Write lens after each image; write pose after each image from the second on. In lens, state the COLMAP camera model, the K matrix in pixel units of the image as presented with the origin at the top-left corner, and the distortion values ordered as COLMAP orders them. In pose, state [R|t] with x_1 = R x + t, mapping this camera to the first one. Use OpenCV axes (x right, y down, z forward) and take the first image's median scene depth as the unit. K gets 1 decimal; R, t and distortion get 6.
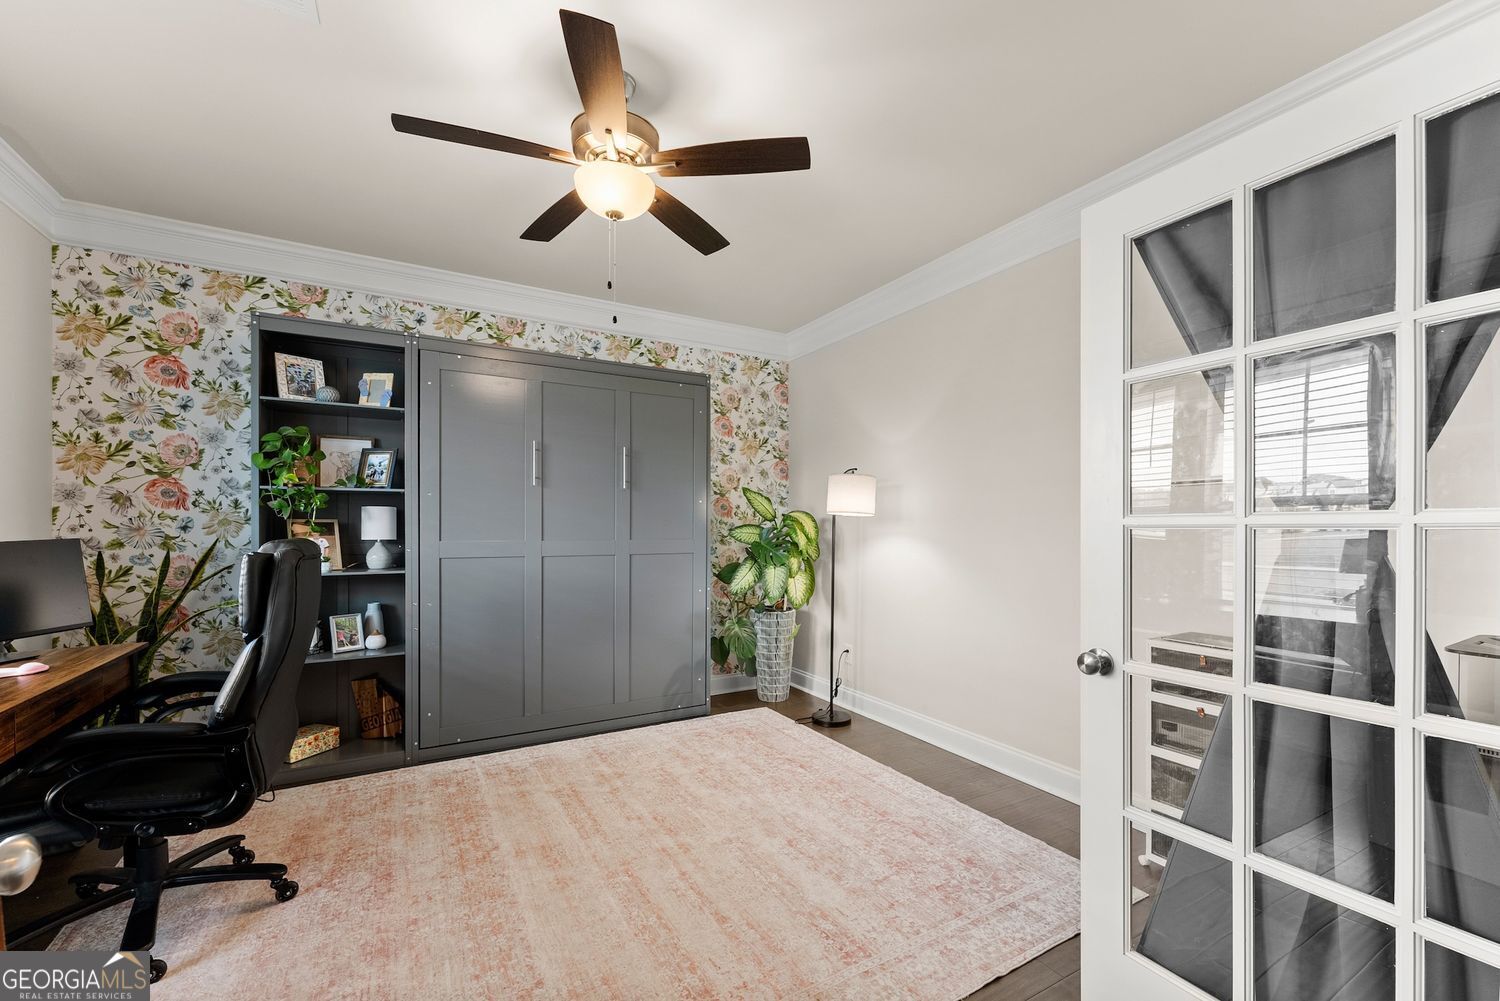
lens RADIAL K [[604.4, 0, 756.5], [0, 604.4, 527.1], [0, 0, 1]] dist [0.008059, 0.000070]
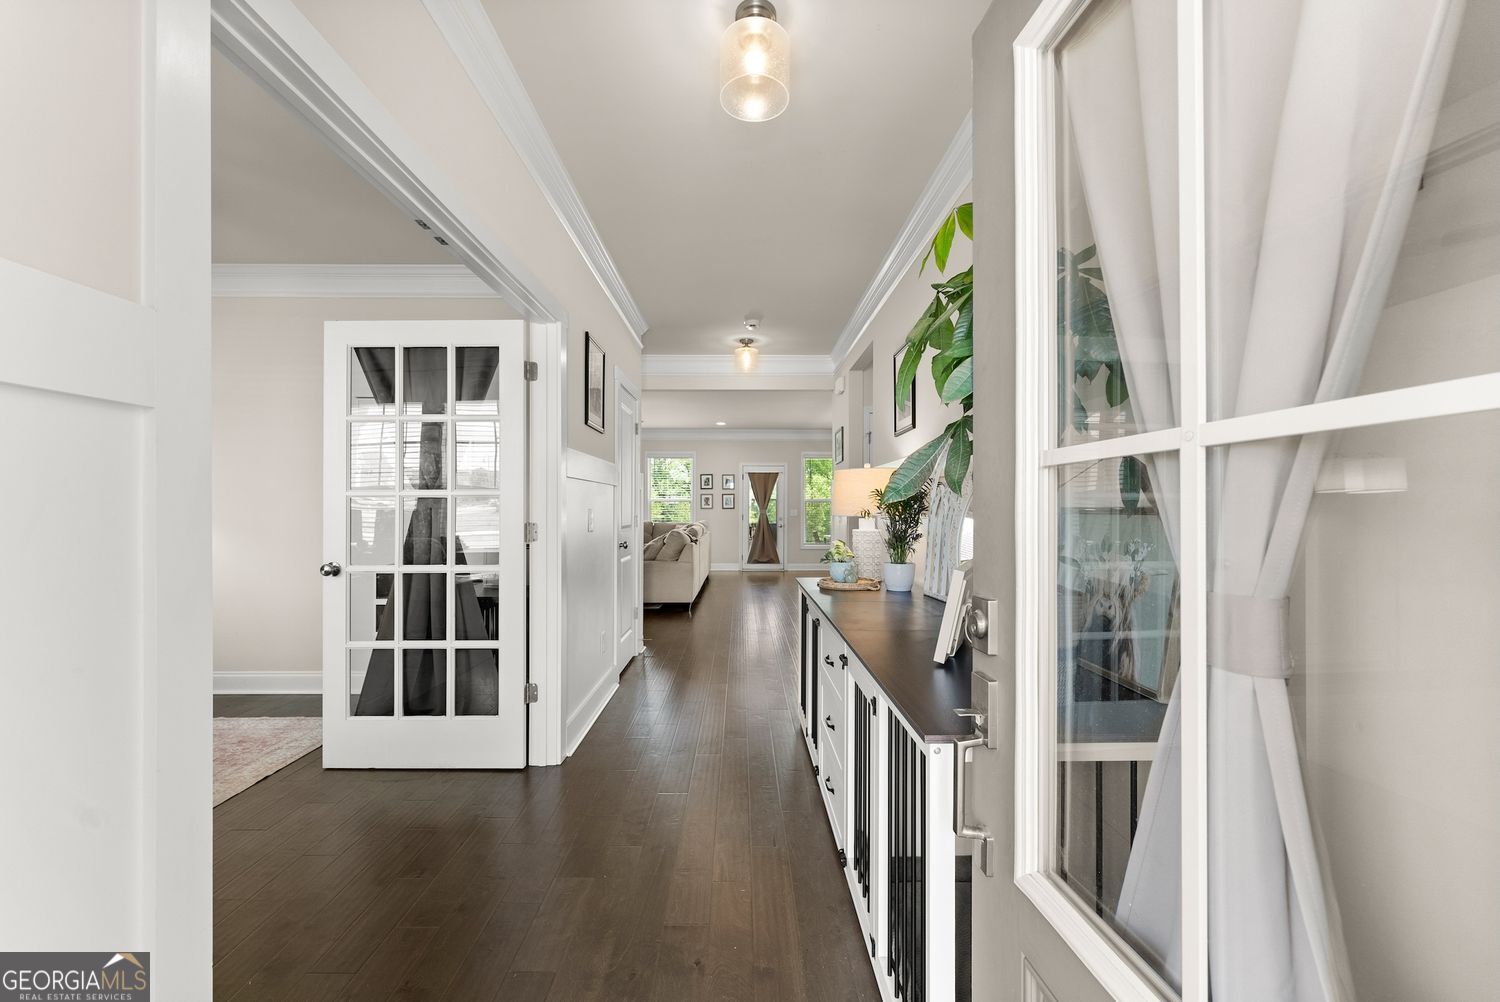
lens RADIAL K [[604.4, 0, 750.0], [0, 604.4, 498.5], [0, 0, 1]] dist [0.008059, 0.000070]
pose [[0.492089, 0.002732, 0.870541, -0.434784], [-0.002312, 0.999996, -0.001831, 0.006711], [-0.870542, -0.001111, 0.492093, -1.046104]]
